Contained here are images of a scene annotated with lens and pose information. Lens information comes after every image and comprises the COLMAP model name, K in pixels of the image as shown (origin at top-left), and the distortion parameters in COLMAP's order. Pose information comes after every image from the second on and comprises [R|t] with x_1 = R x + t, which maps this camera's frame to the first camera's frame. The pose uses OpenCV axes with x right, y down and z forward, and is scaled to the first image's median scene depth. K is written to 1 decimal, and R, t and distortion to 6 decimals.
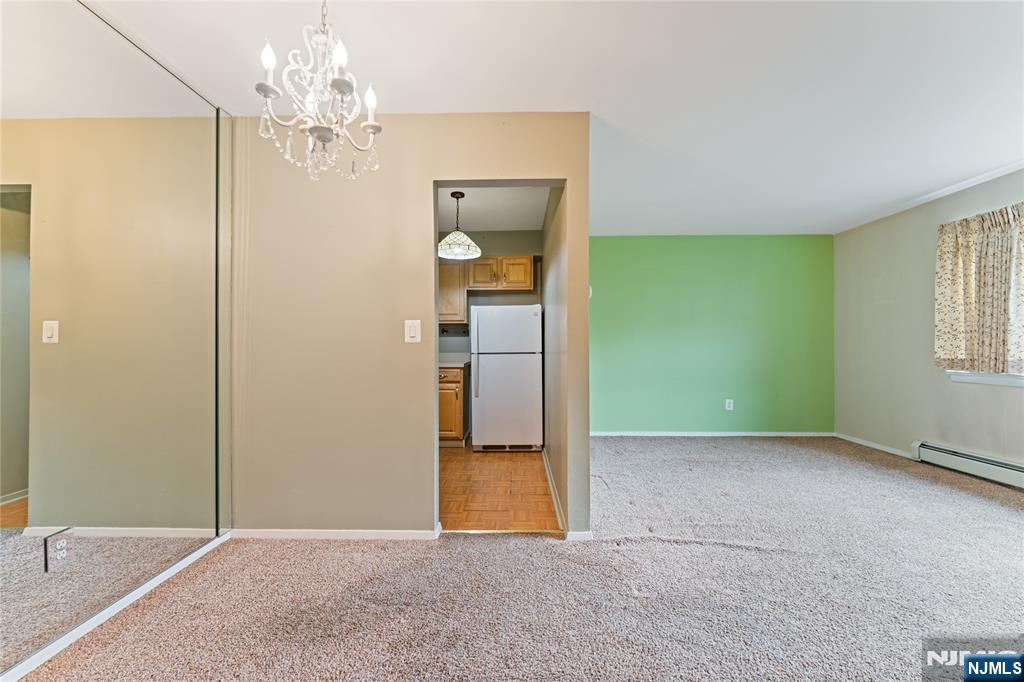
lens RADIAL K [[416.9, 0, 508.7], [0, 416.9, 343.0], [0, 0, 1]] dist [-0.002418, 0.000002]
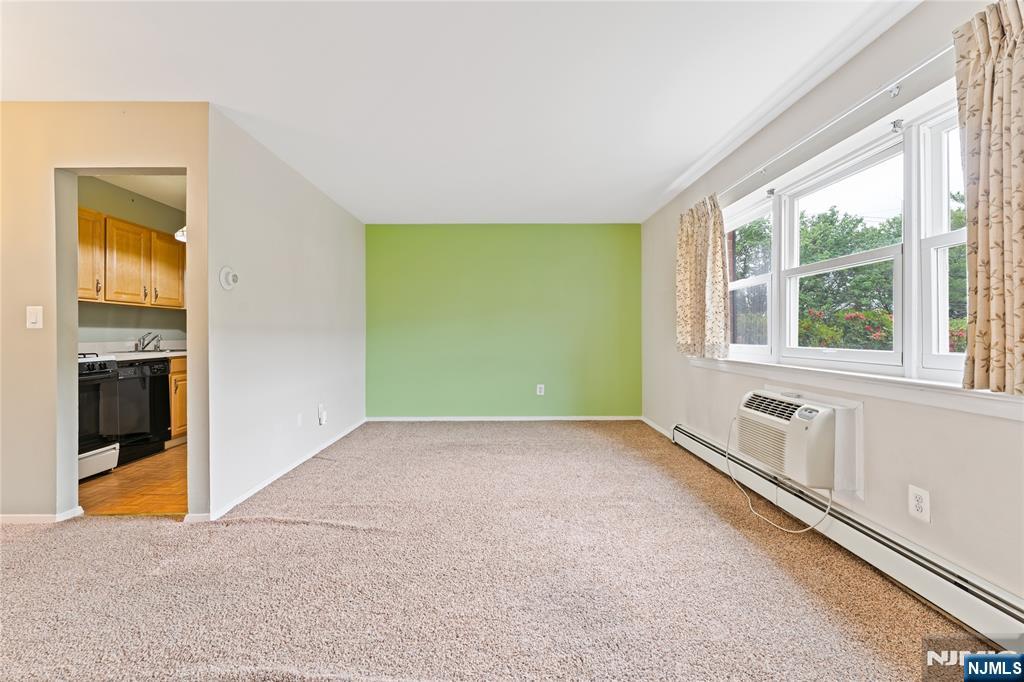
lens RADIAL K [[415.5, 0, 507.5], [0, 415.5, 330.7], [0, 0, 1]] dist [-0.001918, -0.000368]
pose [[0.999627, -0.001446, 0.027271, 0.636957], [0.001431, 0.999999, 0.000590, 0.003947], [-0.027272, -0.000550, 0.999628, -0.024995]]
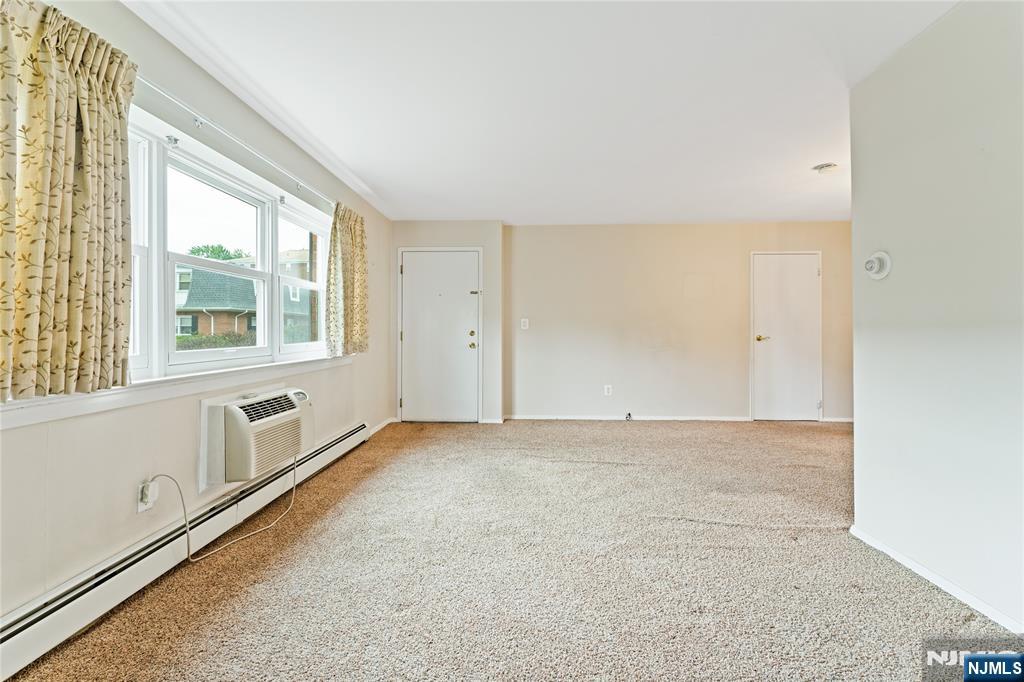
lens RADIAL K [[412.2, 0, 512.5], [0, 412.2, 332.4], [0, 0, 1]] dist [-0.000935, -0.000099]
pose [[-0.999568, -0.000034, 0.029379, 0.672949], [-0.000106, 0.999997, -0.002439, 0.008058], [-0.029379, -0.002441, -0.999565, 1.396114]]
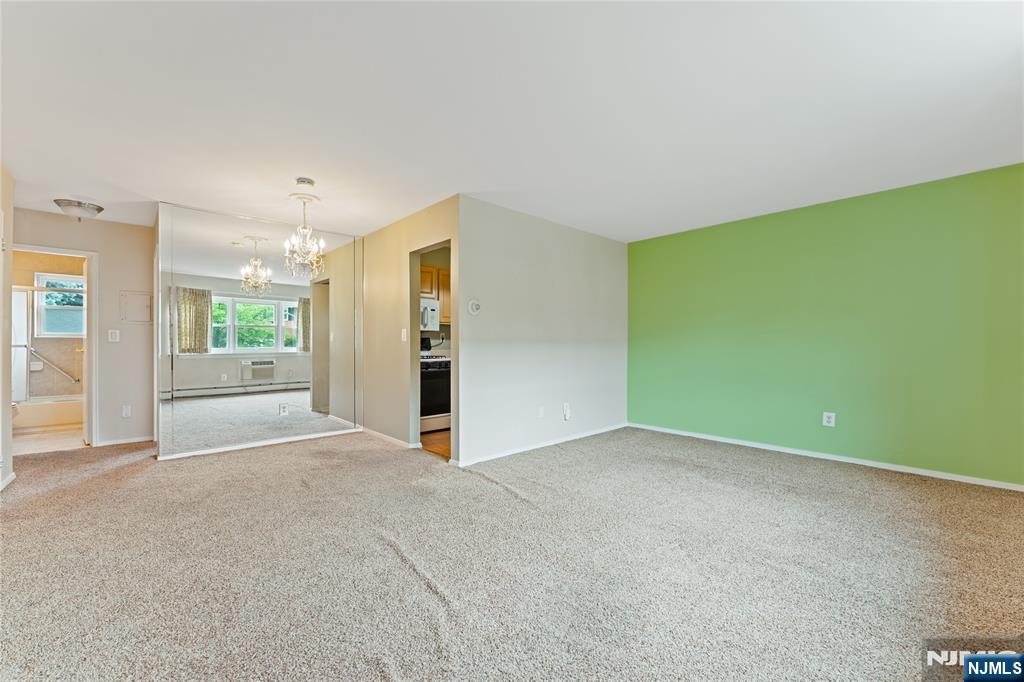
lens RADIAL K [[416.4, 0, 512.0], [0, 416.4, 341.0], [0, 0, 1]] dist [0.000137, -0.000143]
pose [[0.687877, -0.003777, -0.725817, 1.040670], [0.002878, 0.999993, -0.002475, 0.002714], [0.725821, -0.000387, 0.687883, 0.048879]]
